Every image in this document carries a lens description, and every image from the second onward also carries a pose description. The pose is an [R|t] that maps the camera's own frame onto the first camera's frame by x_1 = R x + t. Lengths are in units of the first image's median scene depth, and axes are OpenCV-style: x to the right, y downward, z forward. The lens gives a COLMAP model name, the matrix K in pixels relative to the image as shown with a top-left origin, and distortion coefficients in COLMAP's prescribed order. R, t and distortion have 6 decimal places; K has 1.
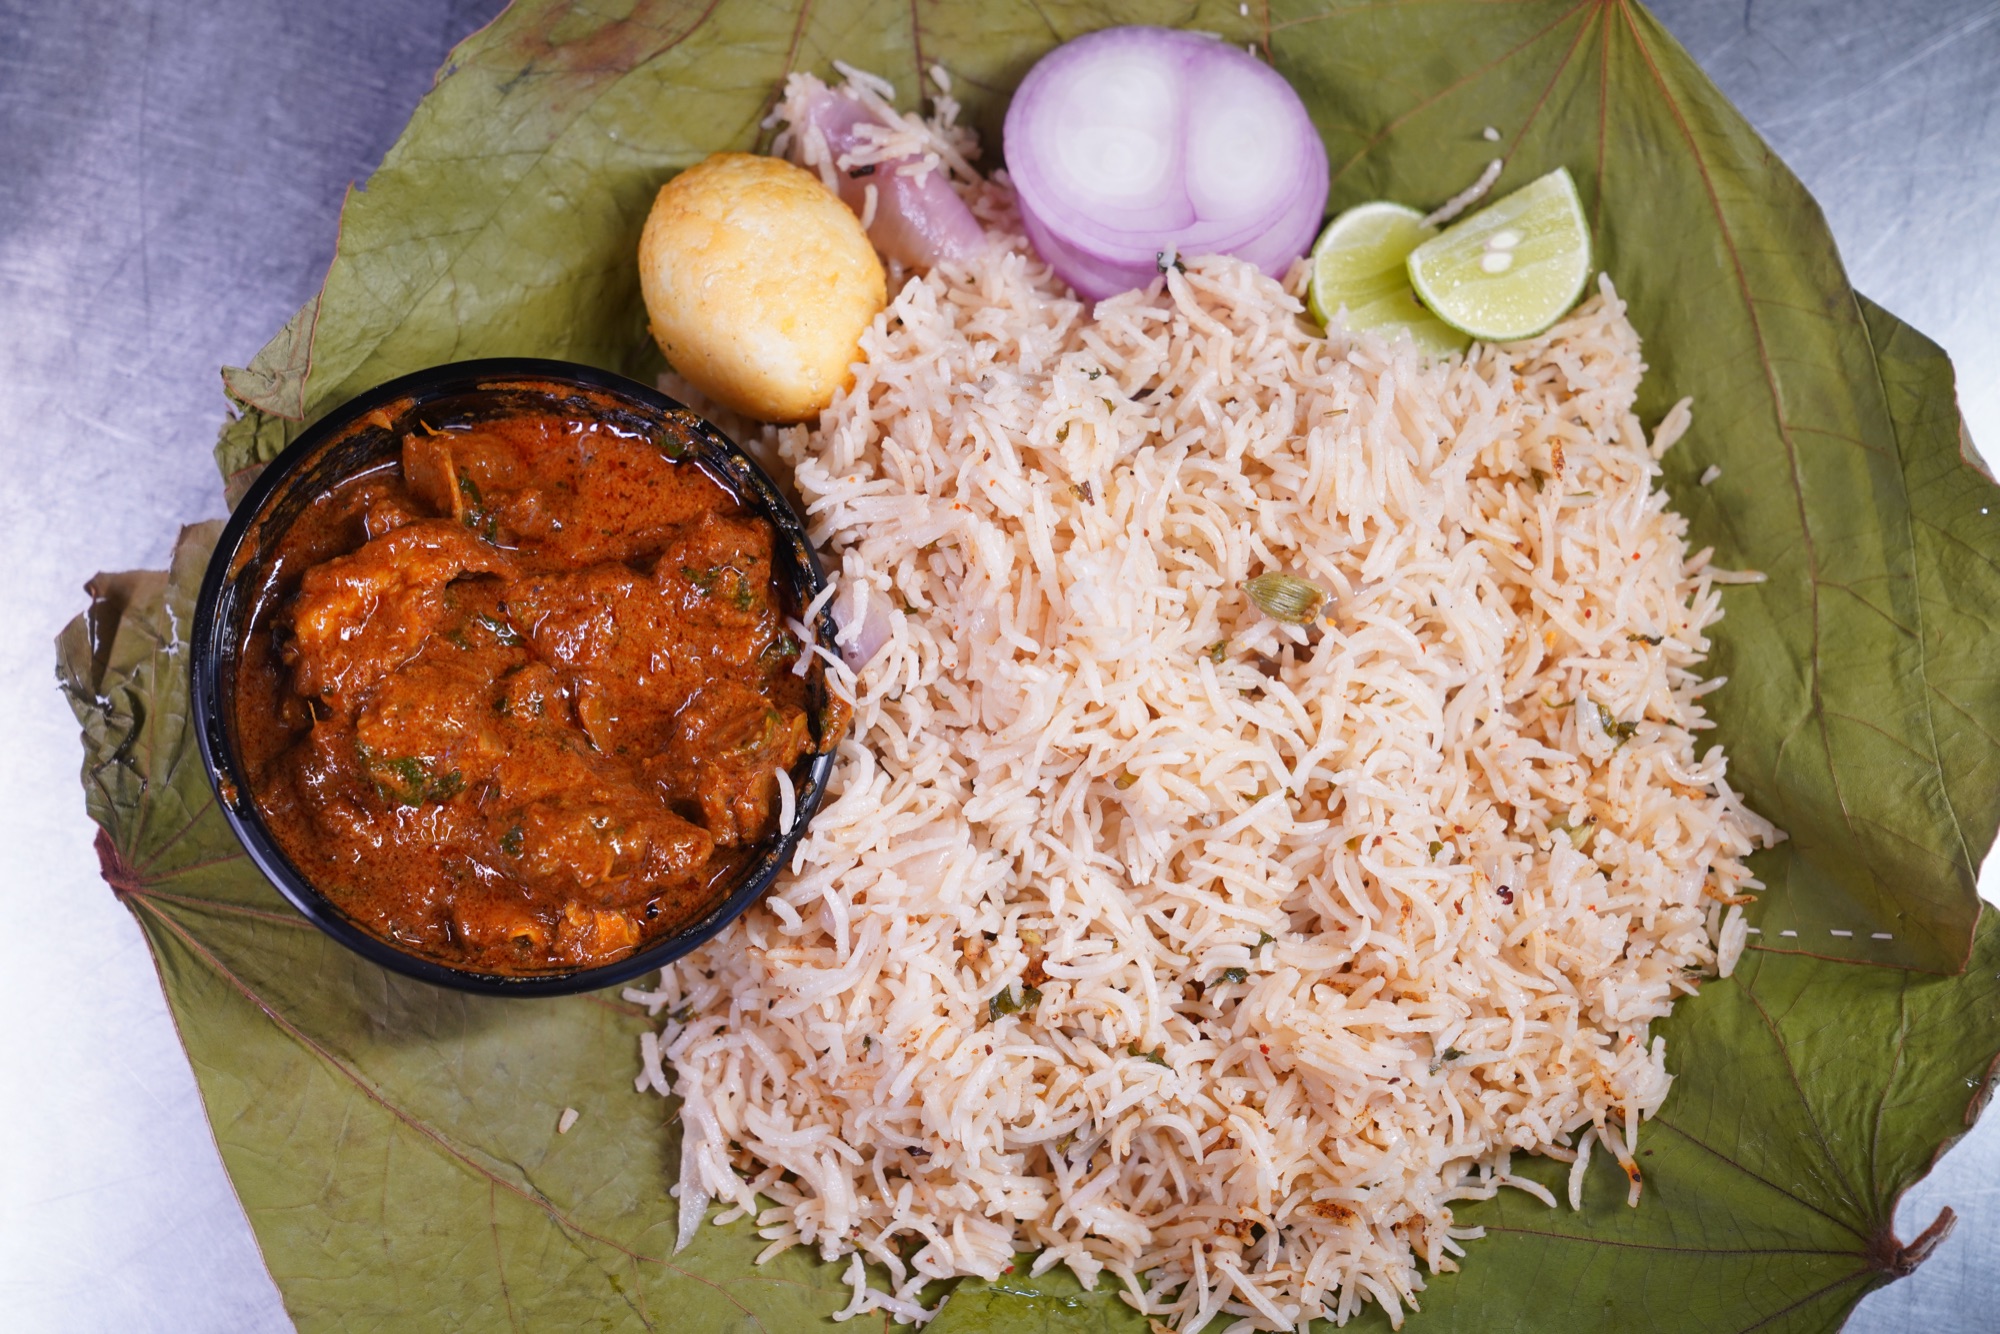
lens RADIAL K [[3075.8, 0, 1000.0], [0, 3075.8, 667.0], [0, 0, 1]] dist [0.169476, 0.250503]
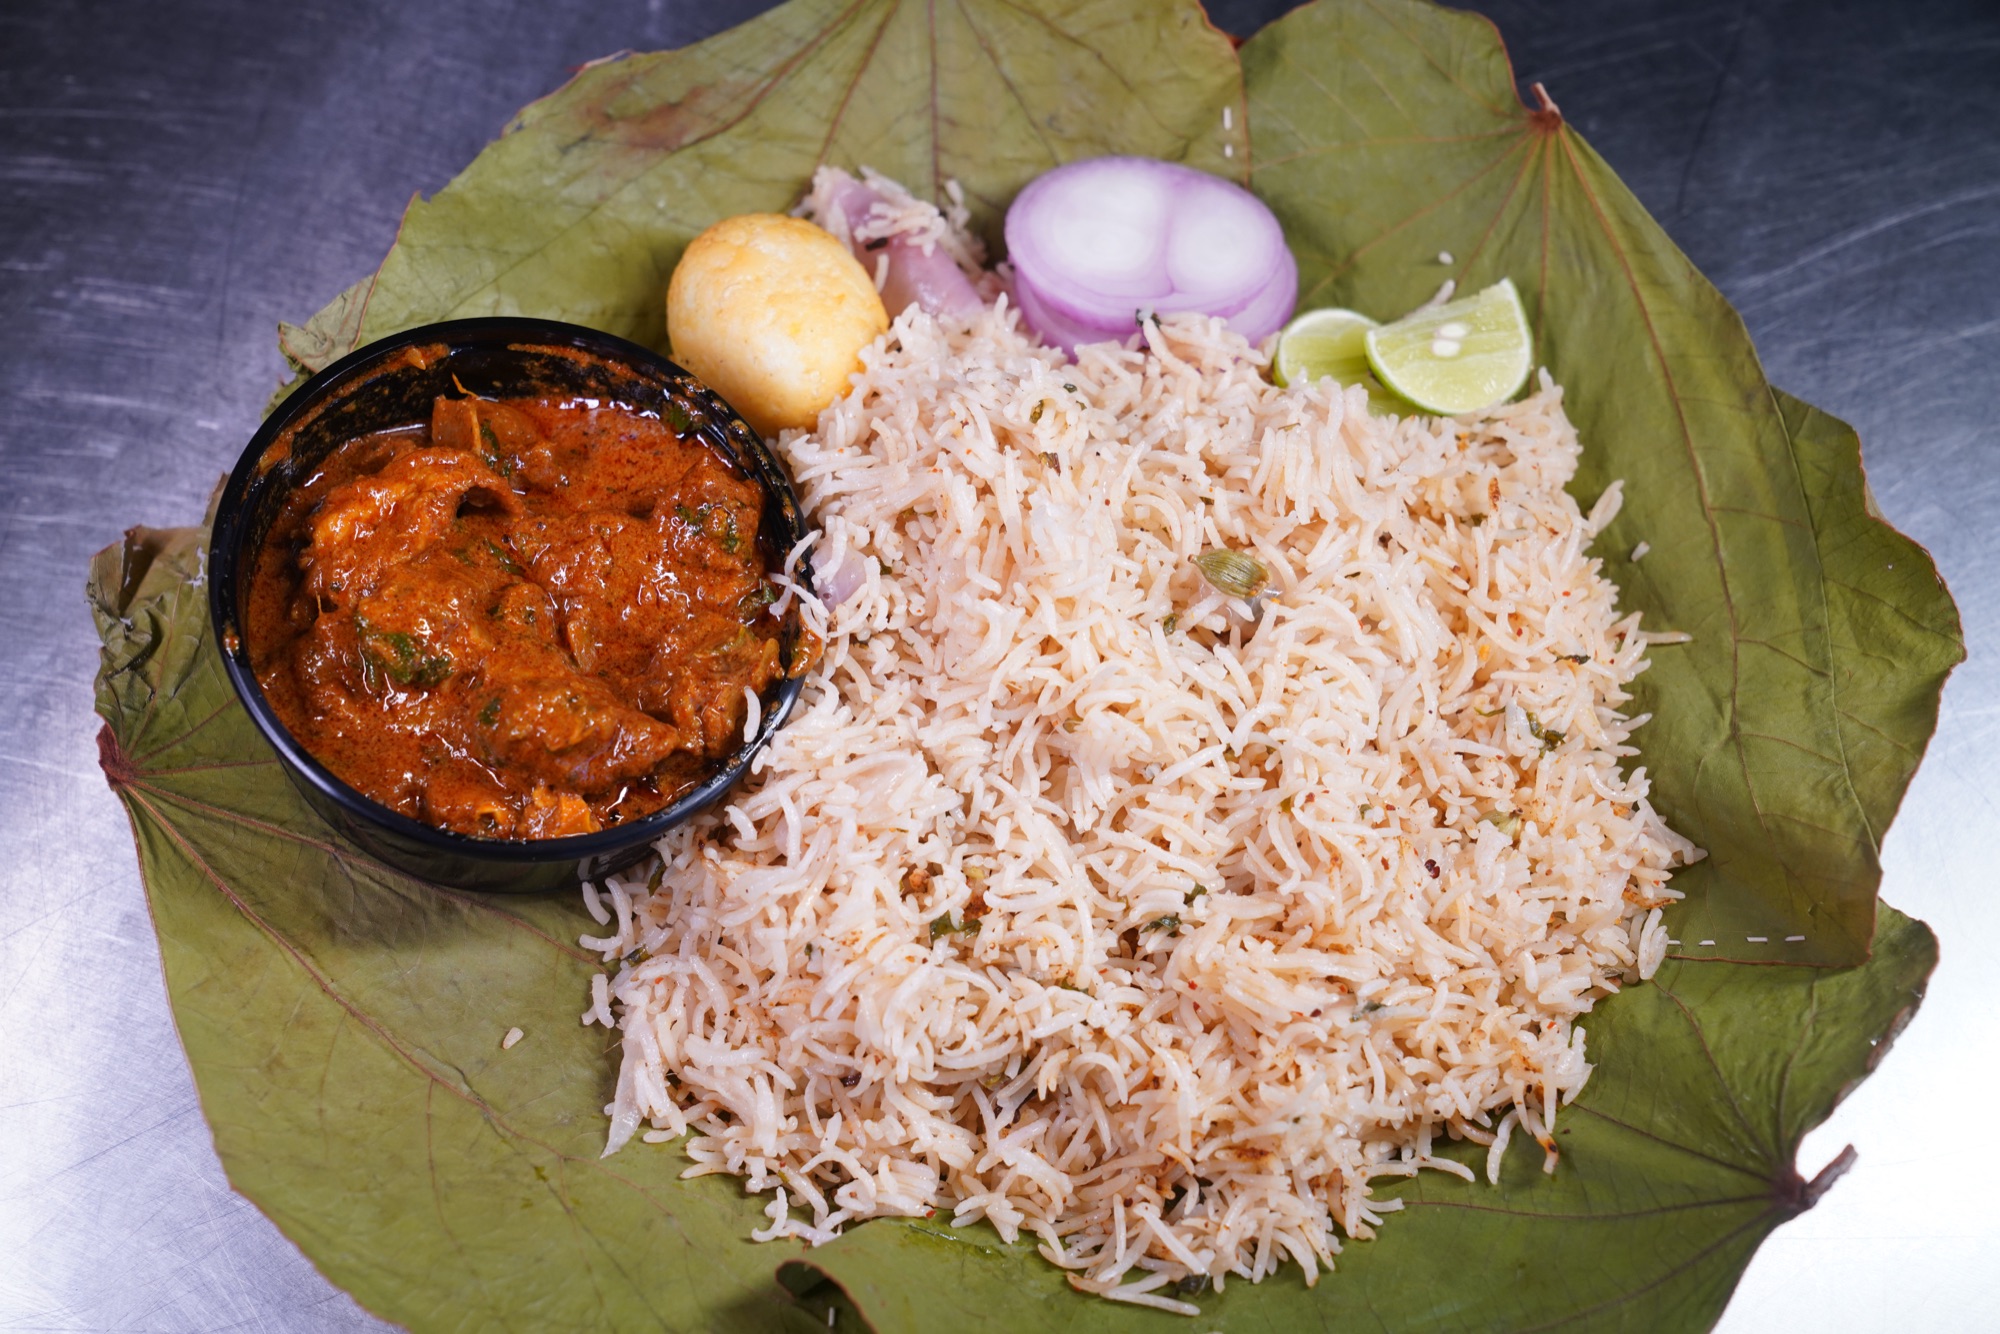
lens RADIAL K [[3075.8, 0, 1000.0], [0, 3075.8, 667.0], [0, 0, 1]] dist [0.169476, 0.250503]
pose [[0.997519, 0.064939, -0.027189, 0.041766], [-0.070051, 0.954005, -0.291490, 0.319589], [0.007009, 0.292672, 0.956187, -0.014648]]
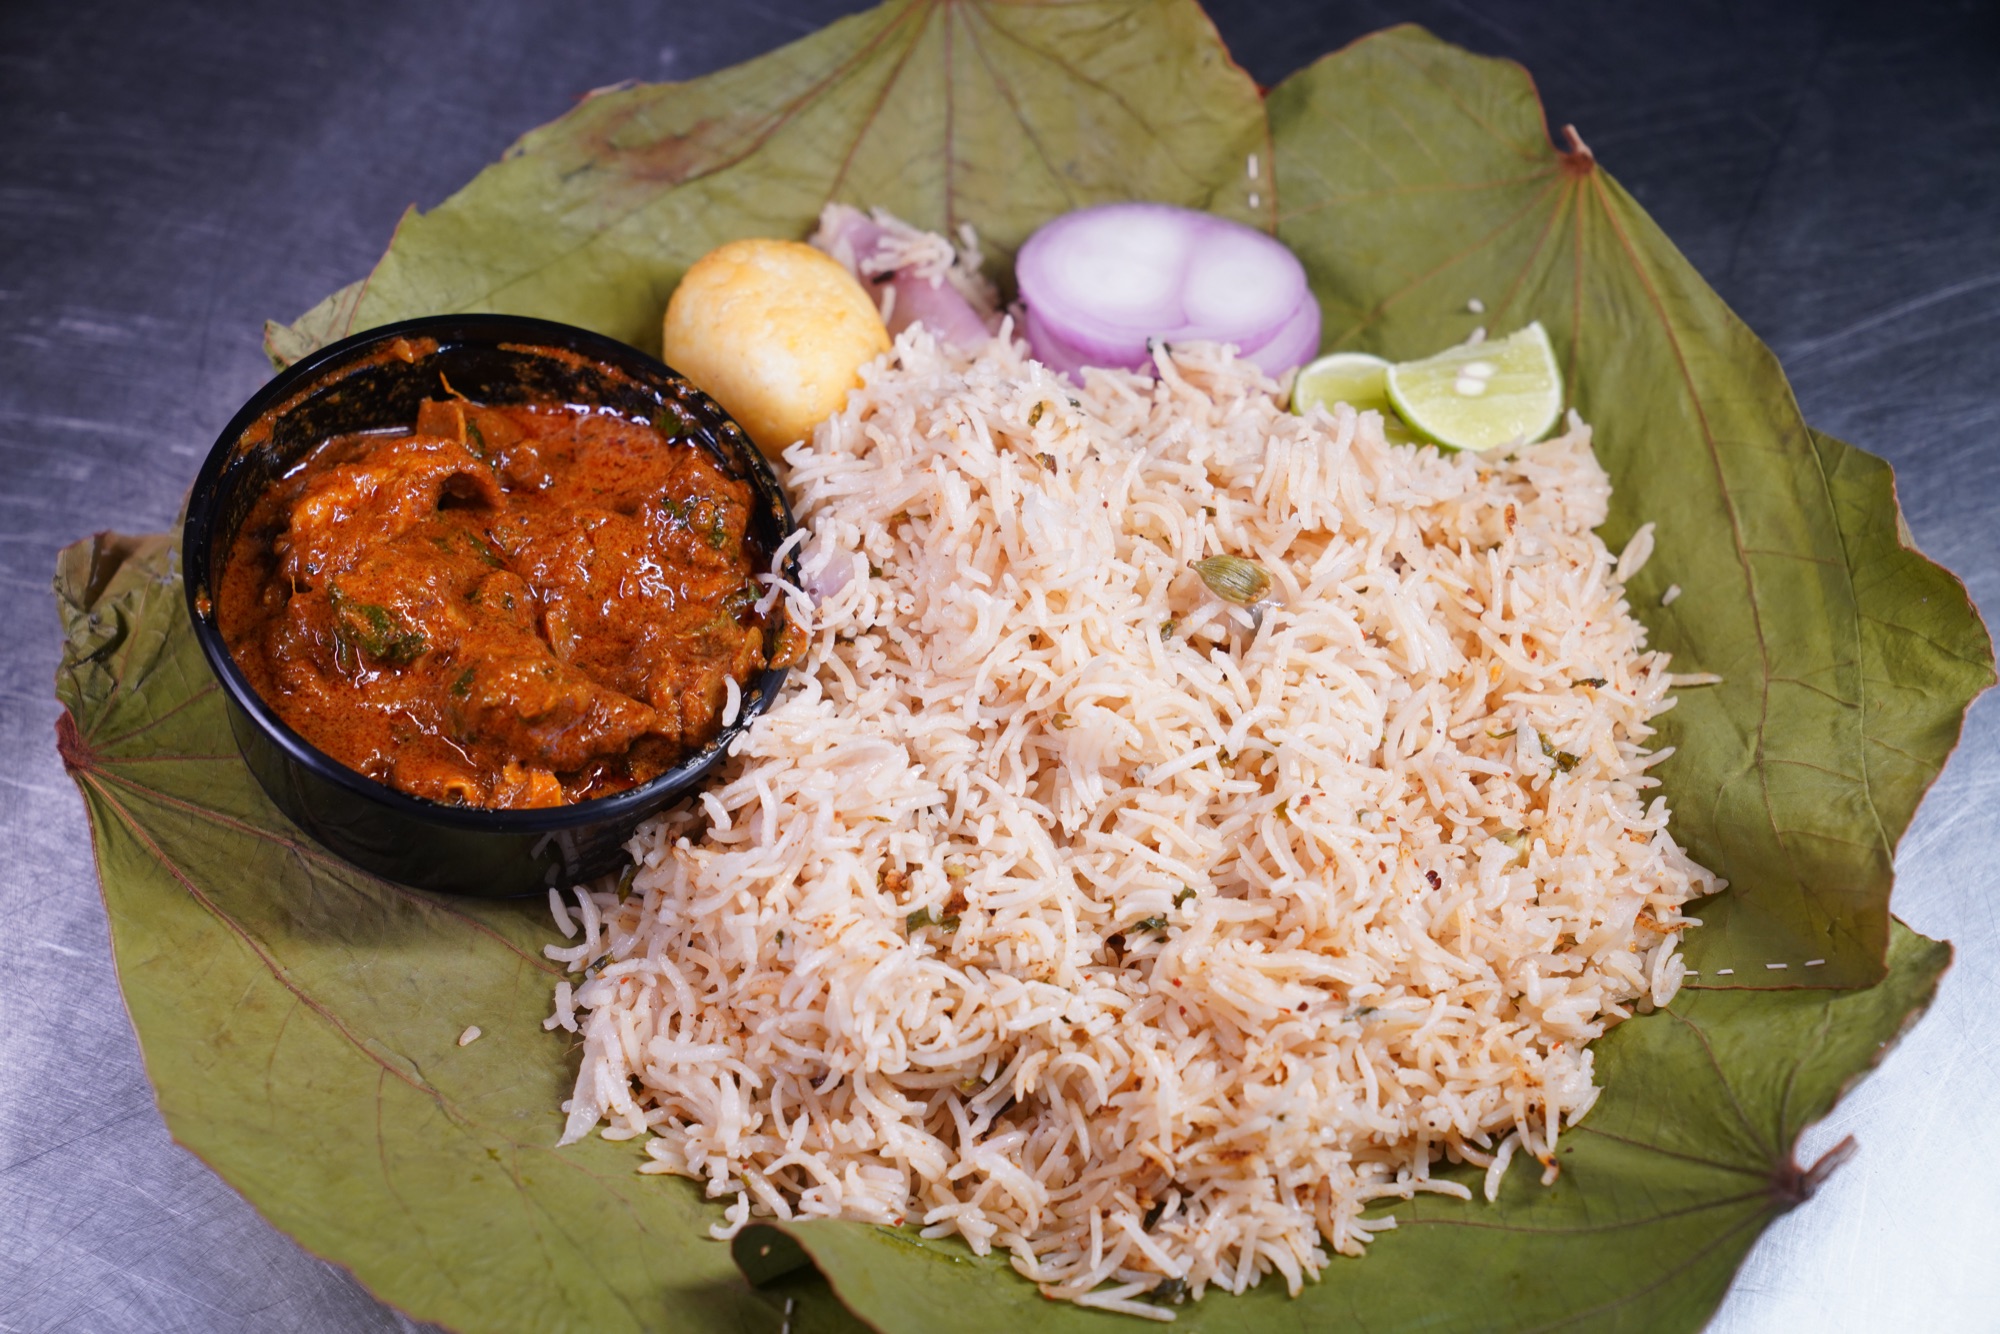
lens RADIAL K [[3929.6, 0, 1007.3], [0, 3929.6, 627.0], [0, 0, 1]] dist [0.311346, 0.201527]
pose [[0.994496, 0.081454, -0.065903, 0.103127], [-0.101961, 0.897184, -0.429727, 0.557747], [0.024124, 0.434081, 0.900551, -0.184807]]
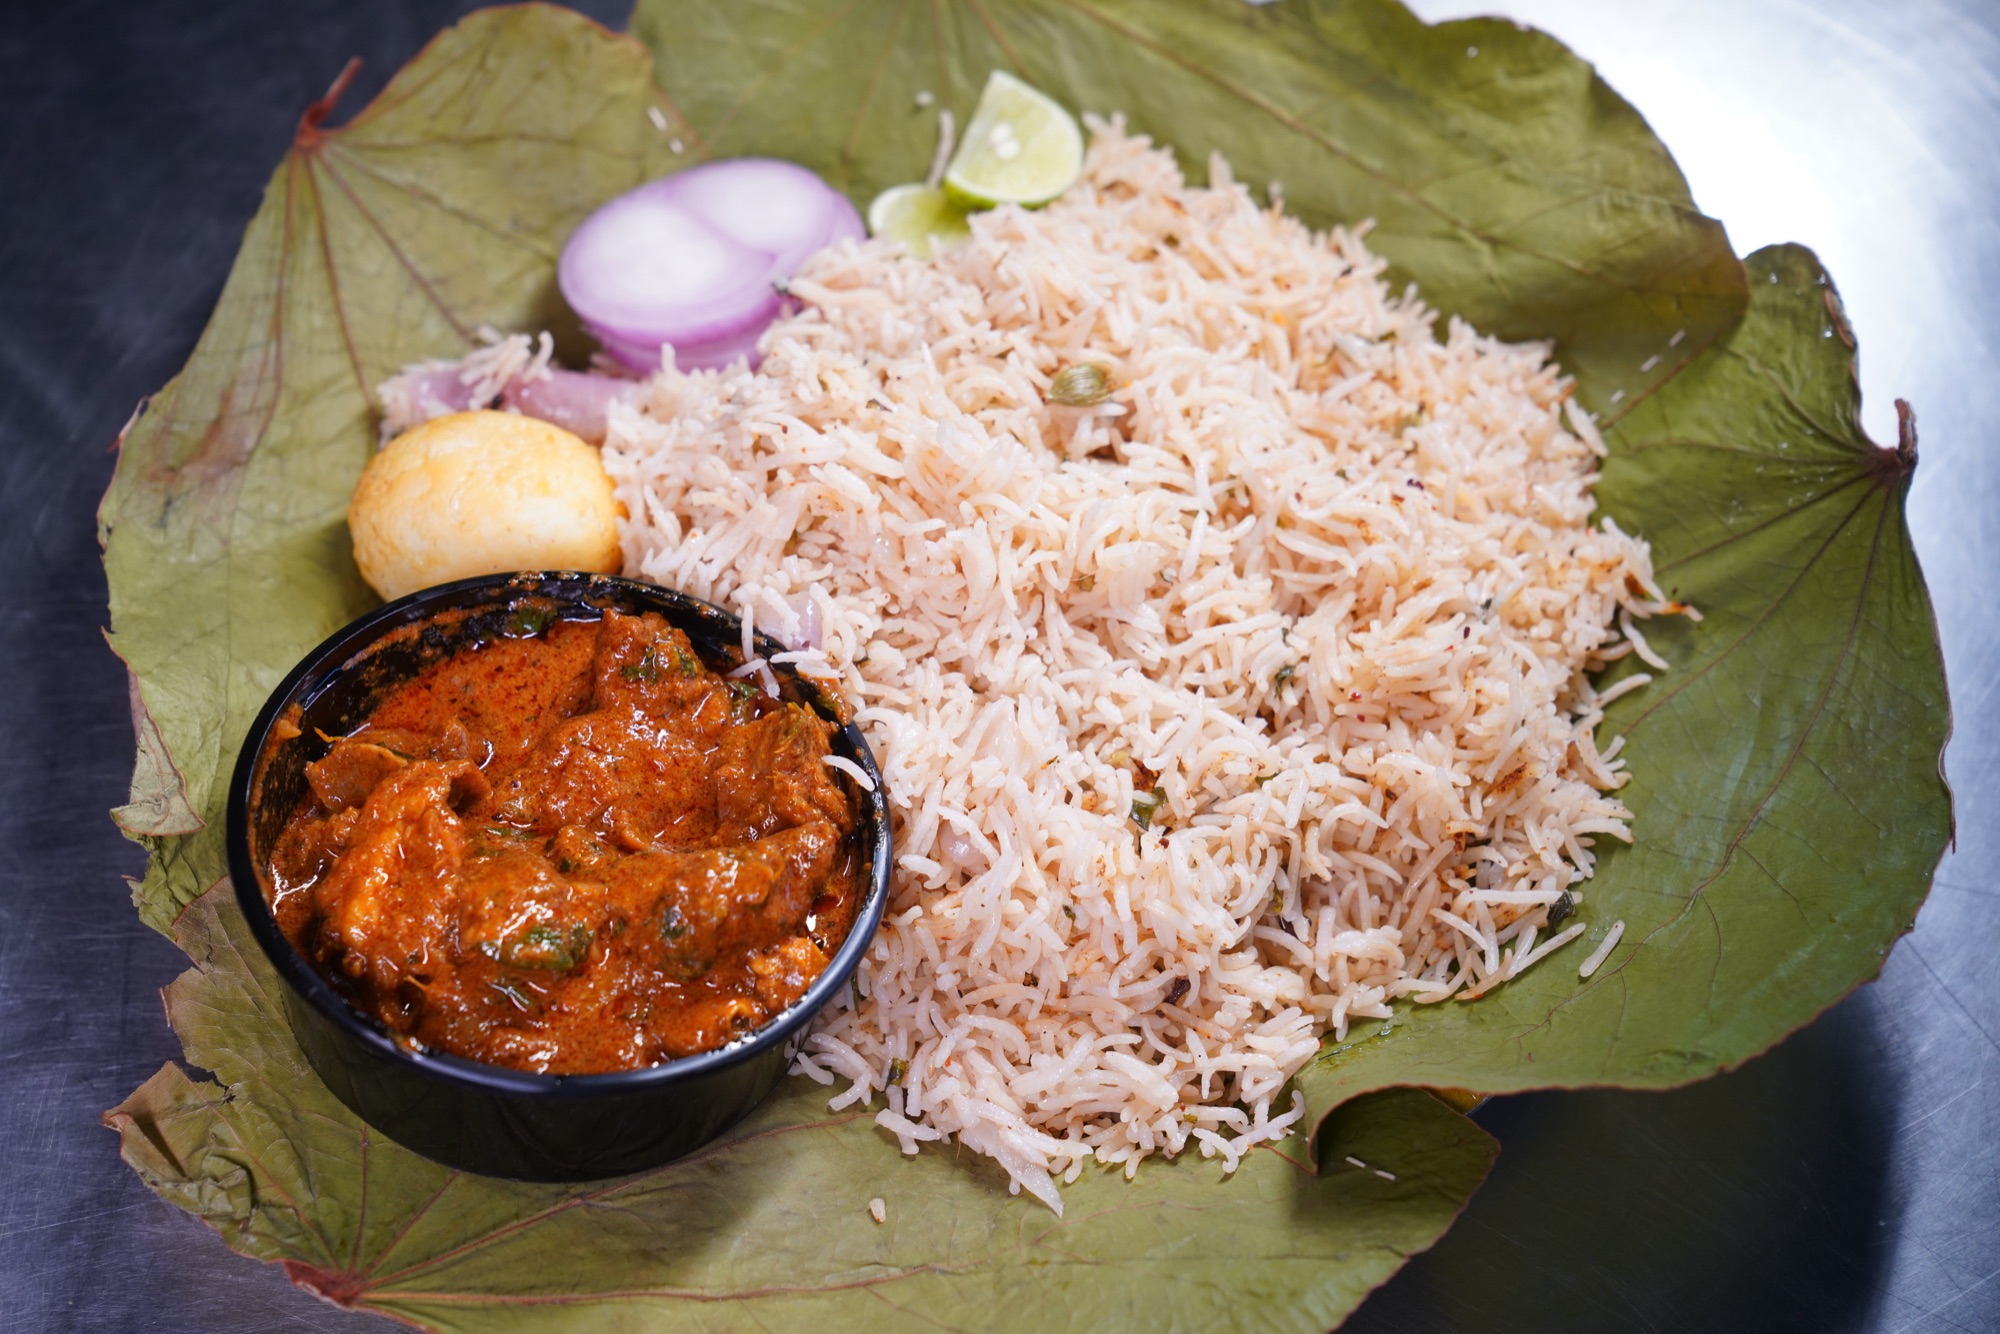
lens RADIAL K [[3381.4, 0, 1001.6], [0, 3381.4, 643.4], [0, 0, 1]] dist [0.210275, 0.160044]
pose [[0.747003, -0.554144, 0.367302, -0.400440], [0.654936, 0.708304, -0.263371, 0.324585], [-0.114216, 0.437298, 0.892034, -0.003830]]
